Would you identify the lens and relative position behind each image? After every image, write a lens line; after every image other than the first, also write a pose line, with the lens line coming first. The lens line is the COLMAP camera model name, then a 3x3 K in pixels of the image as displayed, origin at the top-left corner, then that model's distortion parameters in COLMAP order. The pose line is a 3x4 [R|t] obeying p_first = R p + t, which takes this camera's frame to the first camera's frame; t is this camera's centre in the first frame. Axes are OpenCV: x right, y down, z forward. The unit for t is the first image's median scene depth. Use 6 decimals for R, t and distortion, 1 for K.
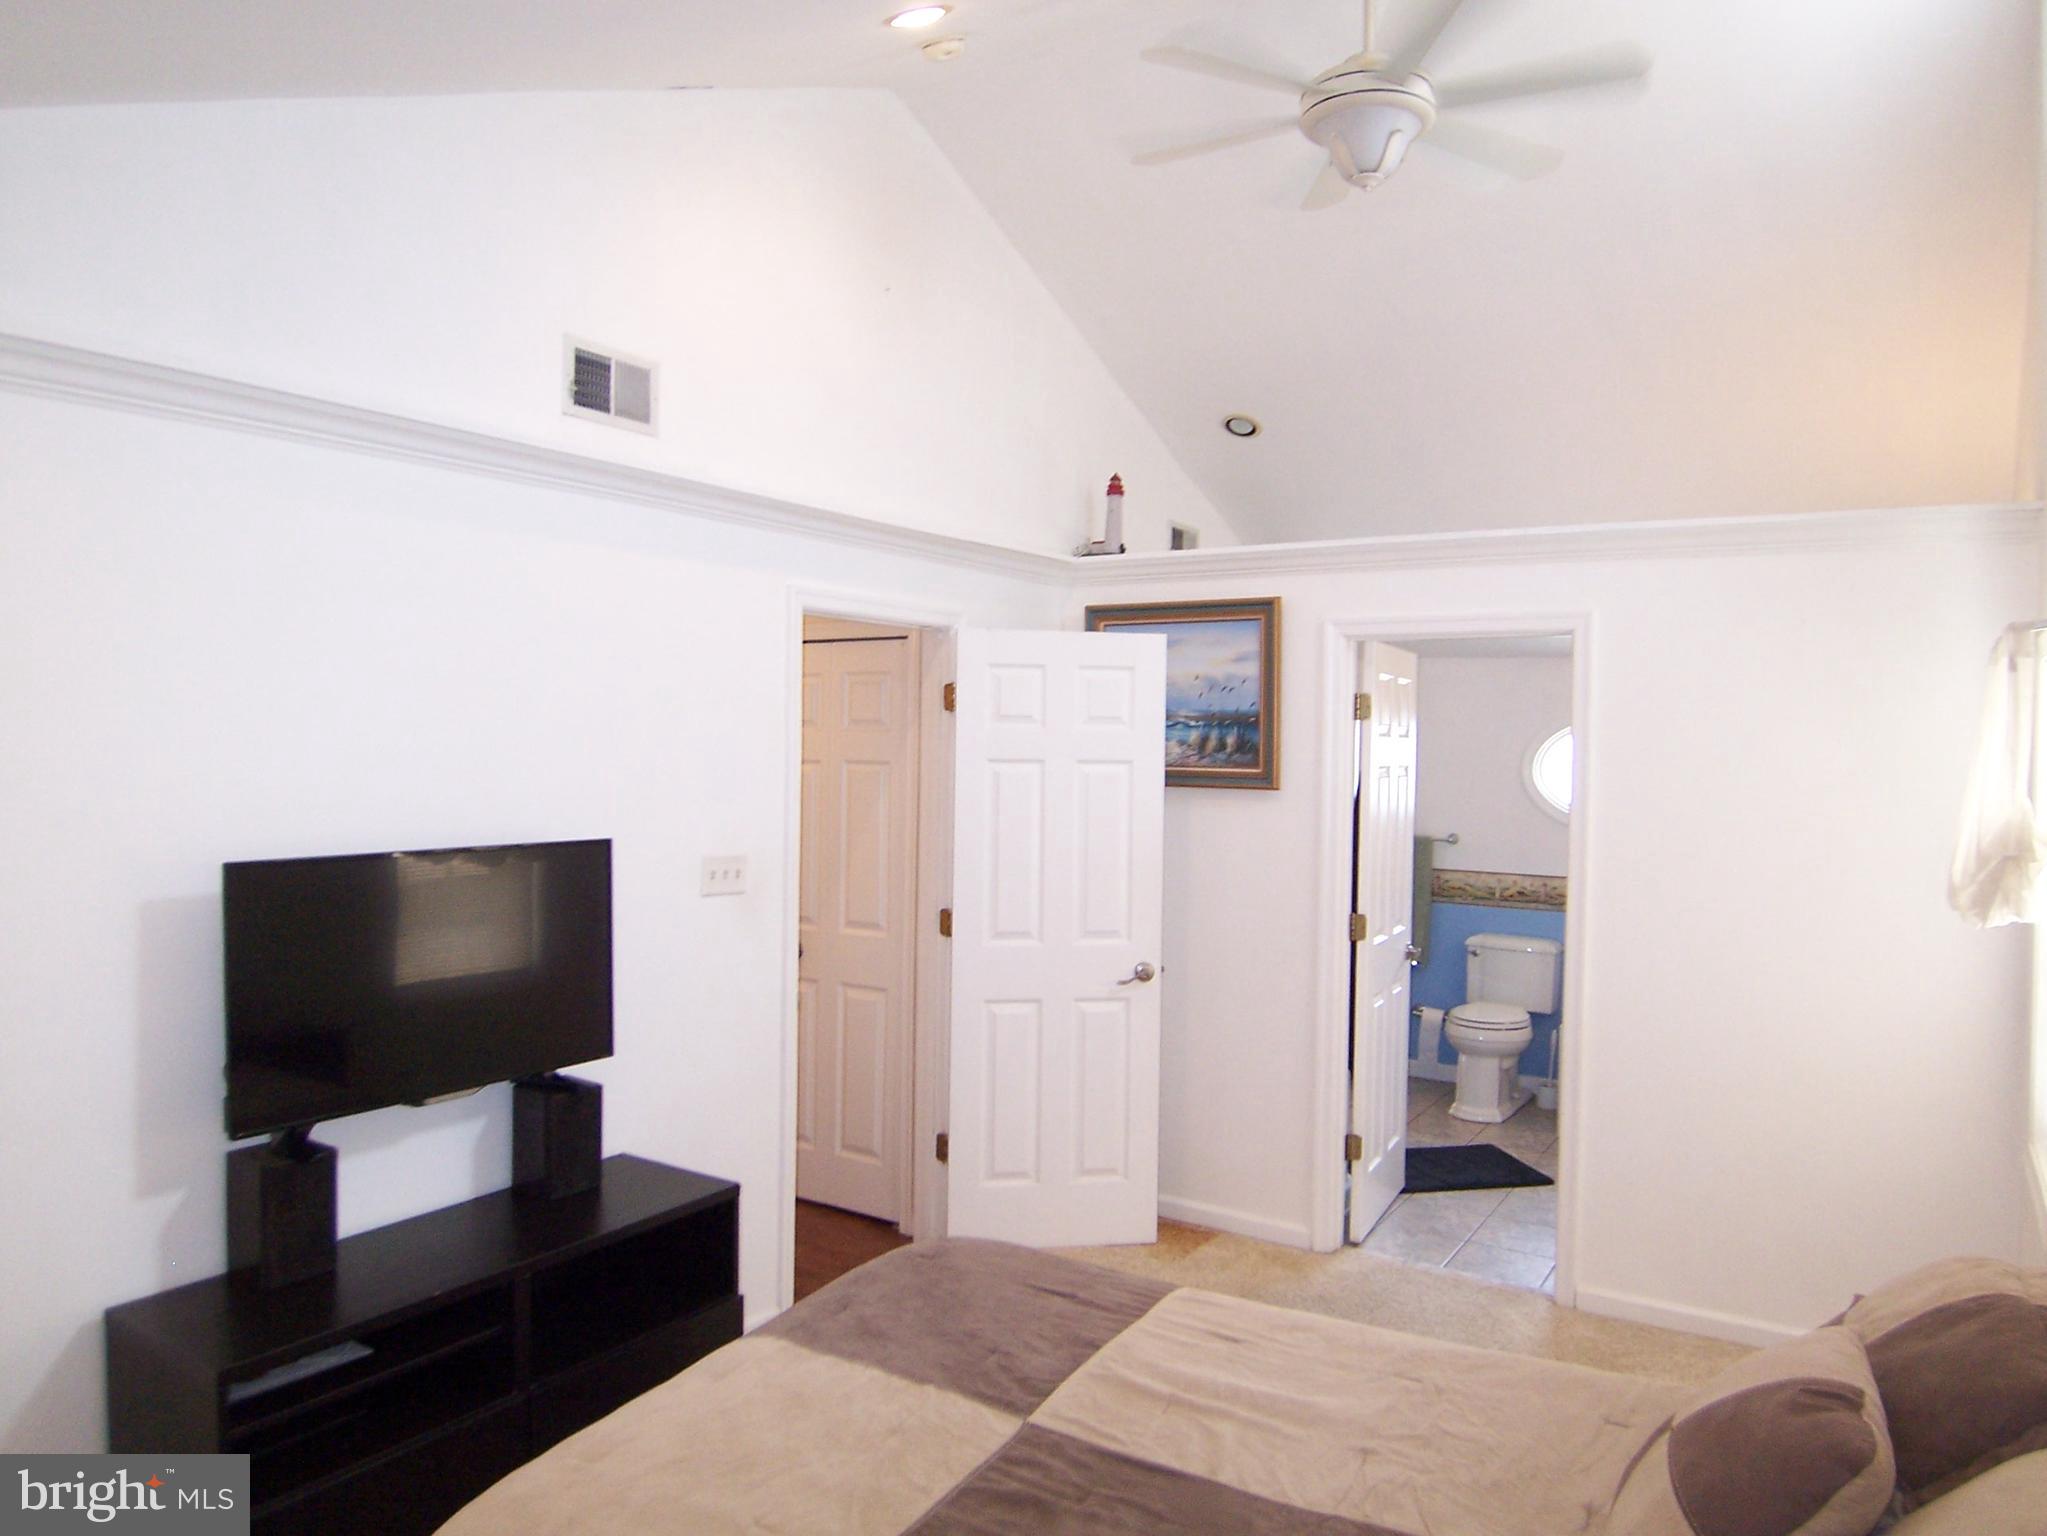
lens RADIAL K [[1397.2, 0, 1025.5], [0, 1397.2, 759.2], [0, 0, 1]] dist [0.015962, 0.000138]
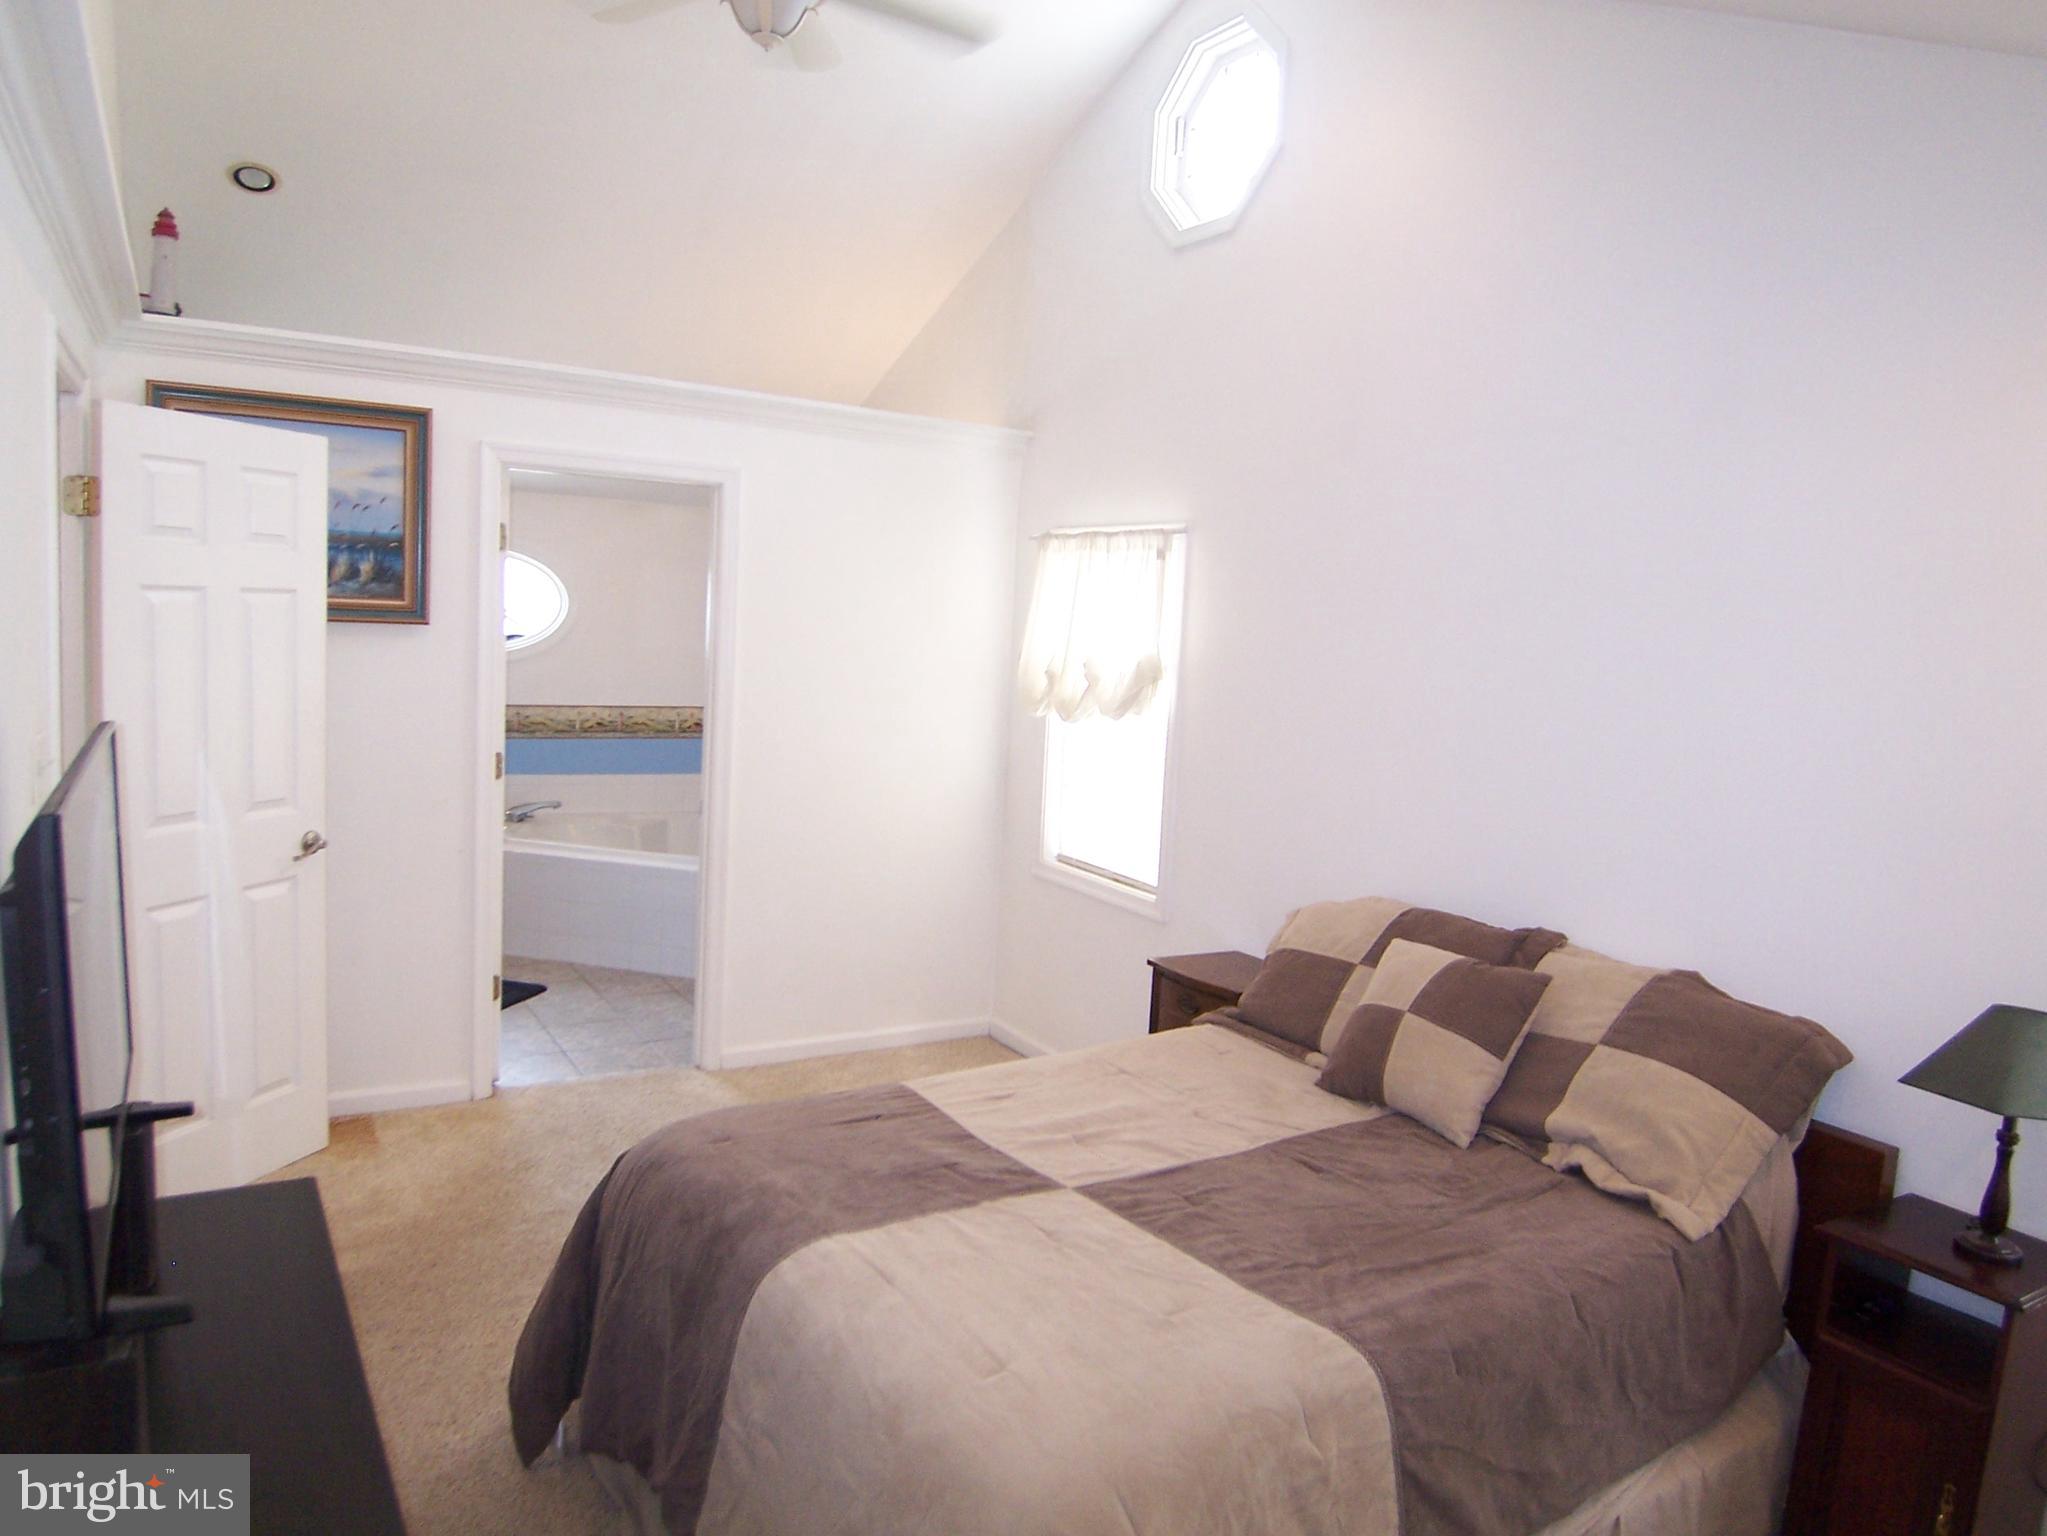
lens RADIAL K [[1378.8, 0, 1031.7], [0, 1378.8, 758.6], [0, 0, 1]] dist [0.003325, -0.063165]
pose [[0.437127, -0.078879, 0.895934, -0.454473], [-0.033957, 0.993989, 0.104080, 0.001841], [-0.898759, -0.075919, 0.431821, 0.256659]]
